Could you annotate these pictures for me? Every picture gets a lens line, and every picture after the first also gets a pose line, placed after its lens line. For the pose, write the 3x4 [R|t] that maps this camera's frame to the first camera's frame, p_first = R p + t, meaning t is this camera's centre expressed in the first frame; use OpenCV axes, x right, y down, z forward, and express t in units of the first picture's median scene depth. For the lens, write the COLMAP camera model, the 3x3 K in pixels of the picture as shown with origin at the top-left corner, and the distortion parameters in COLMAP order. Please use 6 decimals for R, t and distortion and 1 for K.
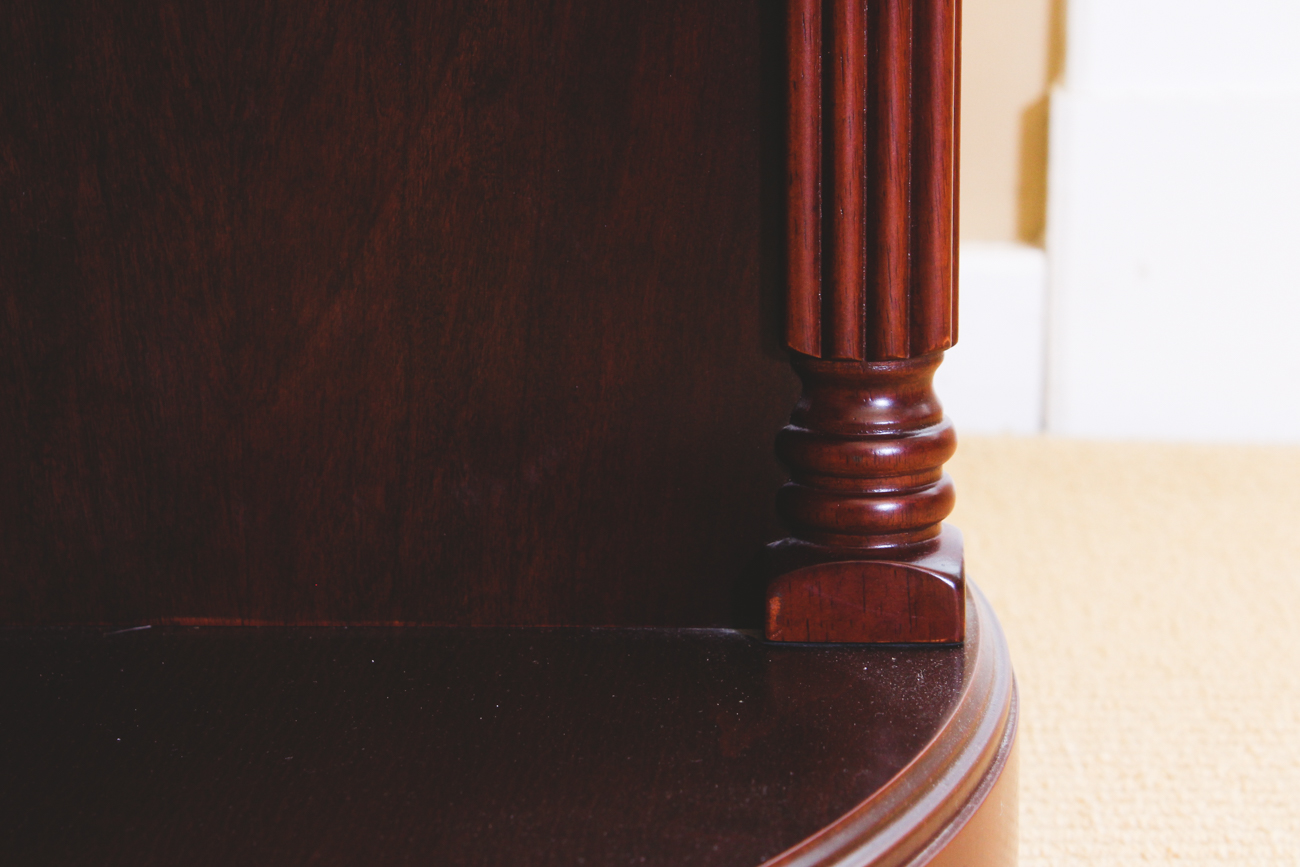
lens RADIAL K [[2536.6, 0, 646.7], [0, 2536.6, 436.5], [0, 0, 1]] dist [0.091215, 0.000000]
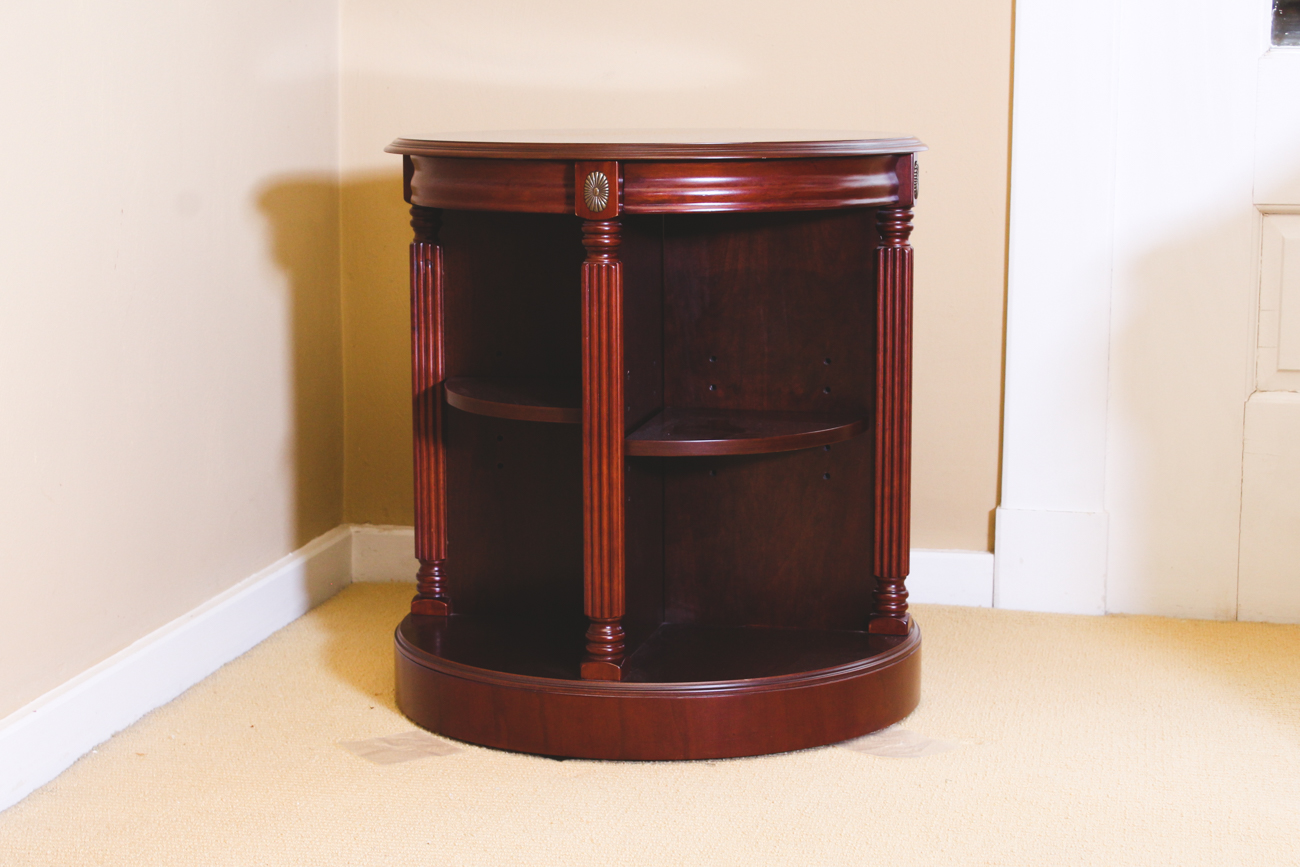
lens RADIAL K [[1530.8, 0, 648.1], [0, 1530.8, 434.3], [0, 0, 1]] dist [-0.029484, 0.000000]
pose [[0.976199, 0.021880, -0.215768, 0.266760], [-0.050439, 0.990522, -0.127759, 0.100114], [0.210928, 0.135601, 0.968051, -2.082989]]
